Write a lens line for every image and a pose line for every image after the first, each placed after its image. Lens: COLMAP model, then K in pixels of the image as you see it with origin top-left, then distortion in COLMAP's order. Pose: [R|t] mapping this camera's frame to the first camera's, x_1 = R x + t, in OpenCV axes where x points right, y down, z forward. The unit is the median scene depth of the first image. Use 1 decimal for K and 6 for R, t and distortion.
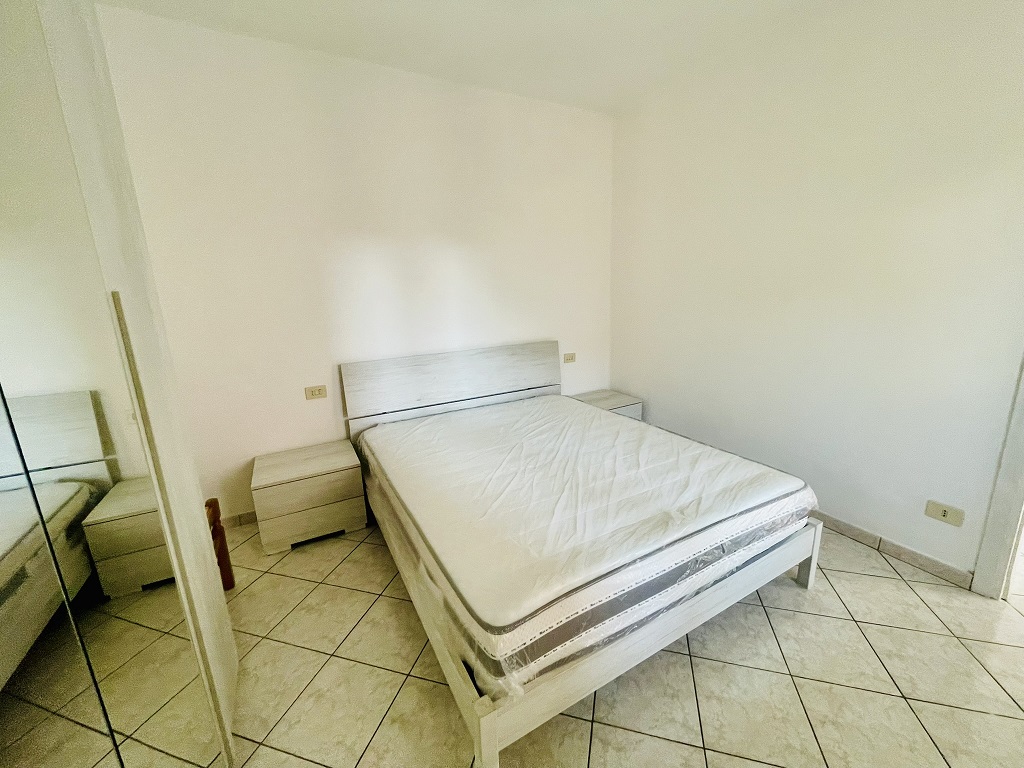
lens RADIAL K [[415.3, 0, 511.6], [0, 415.3, 385.4], [0, 0, 1]] dist [-0.001467, -0.000806]
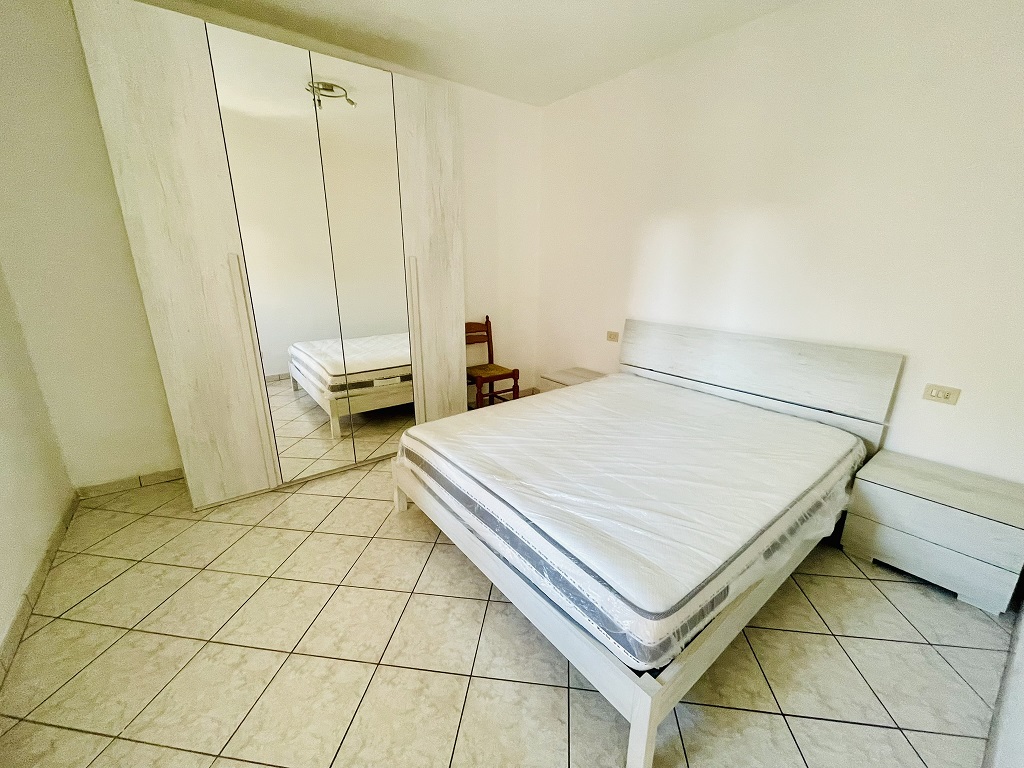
lens RADIAL K [[415.3, 0, 510.0], [0, 415.3, 379.3], [0, 0, 1]] dist [-0.001467, -0.000806]
pose [[0.140875, 0.300387, -0.943357, 0.778568], [-0.236346, 0.935513, 0.262595, -0.126283], [0.961403, 0.185965, 0.202785, 0.425576]]
